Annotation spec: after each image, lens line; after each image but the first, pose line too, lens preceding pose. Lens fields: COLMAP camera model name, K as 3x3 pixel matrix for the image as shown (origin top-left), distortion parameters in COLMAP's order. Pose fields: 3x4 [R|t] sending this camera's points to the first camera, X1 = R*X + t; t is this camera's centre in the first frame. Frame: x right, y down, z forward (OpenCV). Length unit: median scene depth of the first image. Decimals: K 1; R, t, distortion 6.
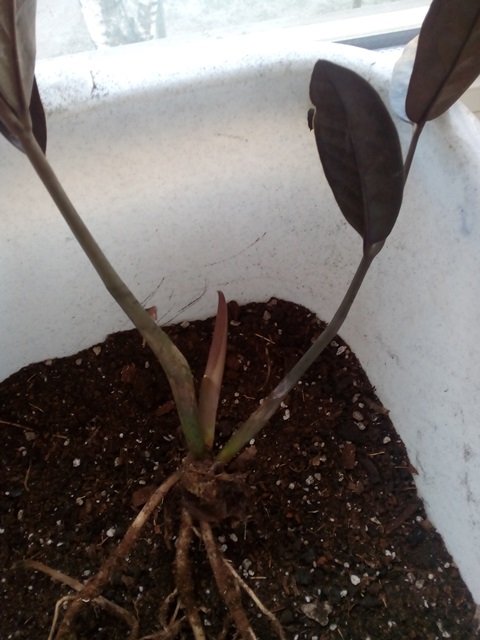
lens RADIAL K [[553.2, 0, 241.6], [0, 553.2, 335.3], [0, 0, 1]] dist [0.065270, -0.138348]
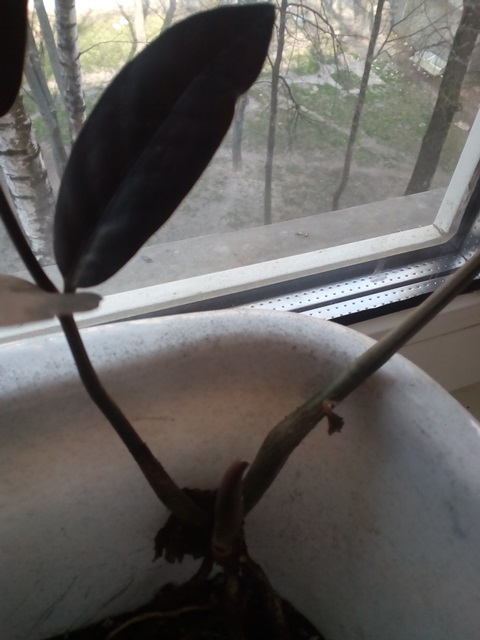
lens RADIAL K [[553.2, 0, 242.3], [0, 553.2, 326.0], [0, 0, 1]] dist [0.065270, -0.138348]
pose [[0.990827, -0.061878, 0.120140, 0.016899], [0.095543, 0.949478, -0.298937, -0.179836], [-0.095573, 0.307673, 0.946680, 0.139284]]
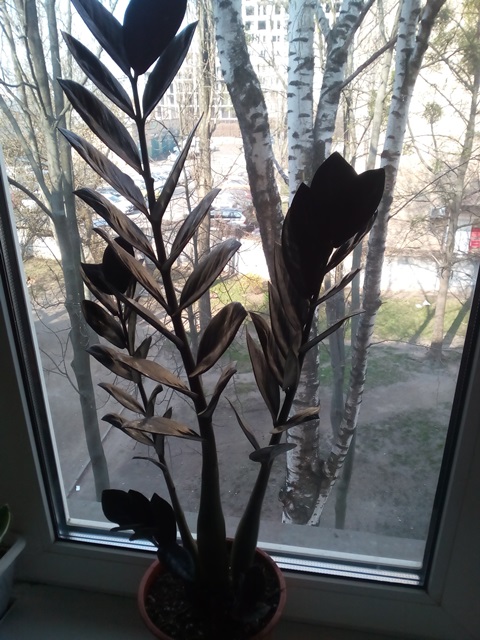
lens RADIAL K [[553.2, 0, 231.1], [0, 553.2, 330.8], [0, 0, 1]] dist [0.065270, -0.138348]
pose [[0.914933, 0.161429, -0.369916, 0.481265], [-0.366297, 0.716983, -0.593095, 0.578737], [0.169481, 0.678141, 0.715123, -2.033748]]
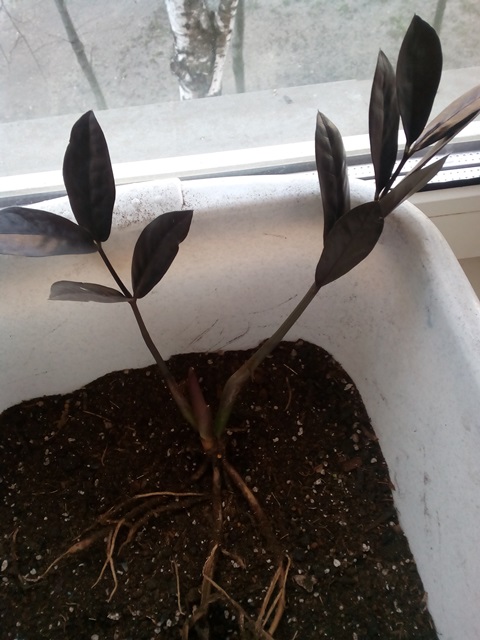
lens RADIAL K [[553.2, 0, 240.7], [0, 553.2, 332.7], [0, 0, 1]] dist [0.065270, -0.138348]
pose [[0.991193, 0.099910, -0.086912, 0.033131], [-0.098796, 0.994962, 0.017041, -0.099800], [0.088177, -0.008304, 0.996070, -0.317415]]
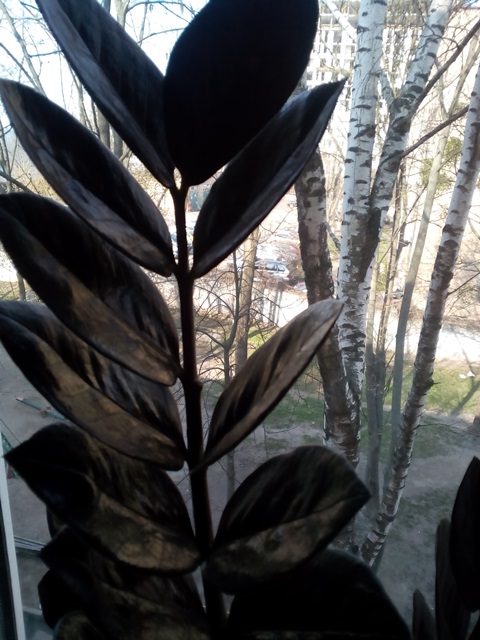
lens RADIAL K [[553.2, 0, 240.5], [0, 553.2, 323.7], [0, 0, 1]] dist [0.065270, -0.138348]
pose [[0.880431, 0.196145, -0.431705, -0.062298], [-0.452327, 0.620590, -0.640522, -0.245473], [0.142276, 0.759207, 0.635108, -1.748440]]
